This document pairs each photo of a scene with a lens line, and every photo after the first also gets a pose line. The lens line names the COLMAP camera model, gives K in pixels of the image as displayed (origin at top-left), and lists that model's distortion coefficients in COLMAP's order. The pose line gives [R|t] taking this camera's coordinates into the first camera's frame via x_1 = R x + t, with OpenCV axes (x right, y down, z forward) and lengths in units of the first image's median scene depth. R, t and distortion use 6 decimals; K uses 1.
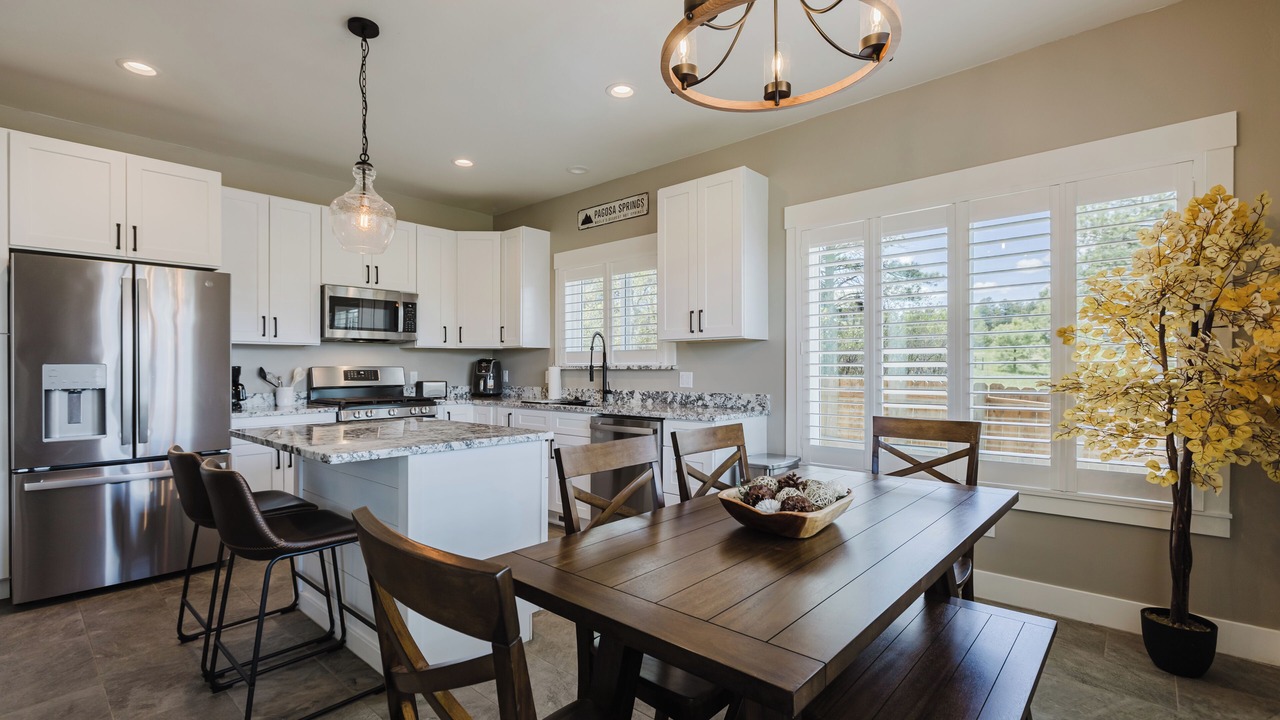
lens RADIAL K [[573.4, 0, 635.3], [0, 573.4, 361.5], [0, 0, 1]] dist [-0.001028, -0.000799]
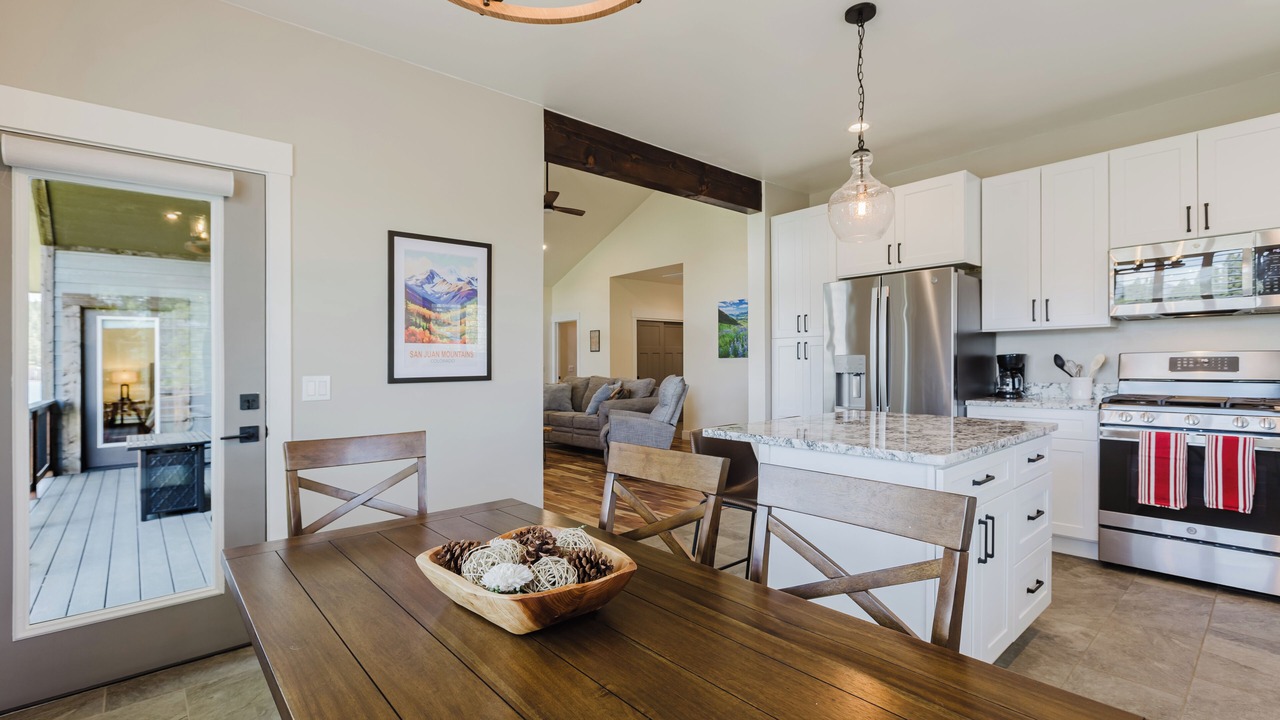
lens RADIAL K [[573.4, 0, 634.2], [0, 573.4, 359.3], [0, 0, 1]] dist [-0.001028, -0.000799]
pose [[-0.111628, 0.002205, -0.993748, 0.318463], [0.023685, 0.999719, -0.000442, 0.002186], [0.993468, -0.023587, -0.111649, 0.420060]]
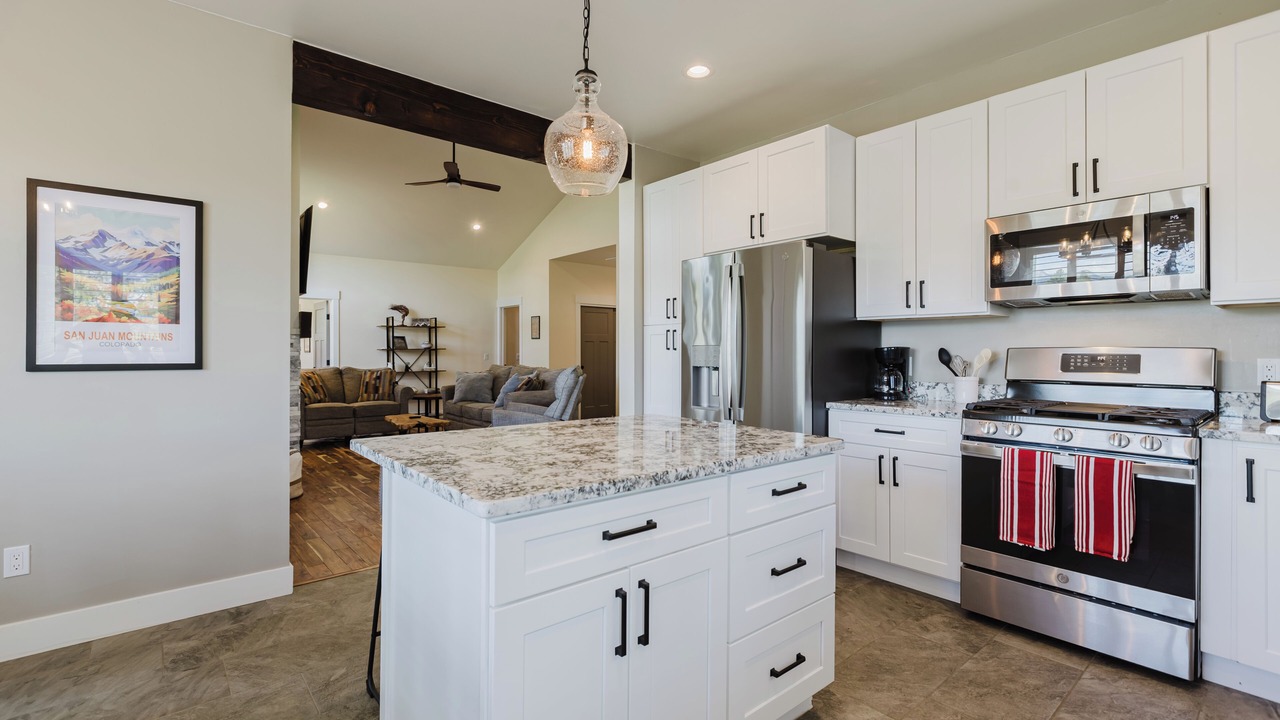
lens RADIAL K [[573.4, 0, 639.0], [0, 573.4, 344.7], [0, 0, 1]] dist [-0.001028, -0.000799]
pose [[-0.129733, -0.006035, -0.991531, 0.144095], [0.008288, 0.999940, -0.007170, 0.006975], [0.991514, -0.009148, -0.129675, 0.680055]]
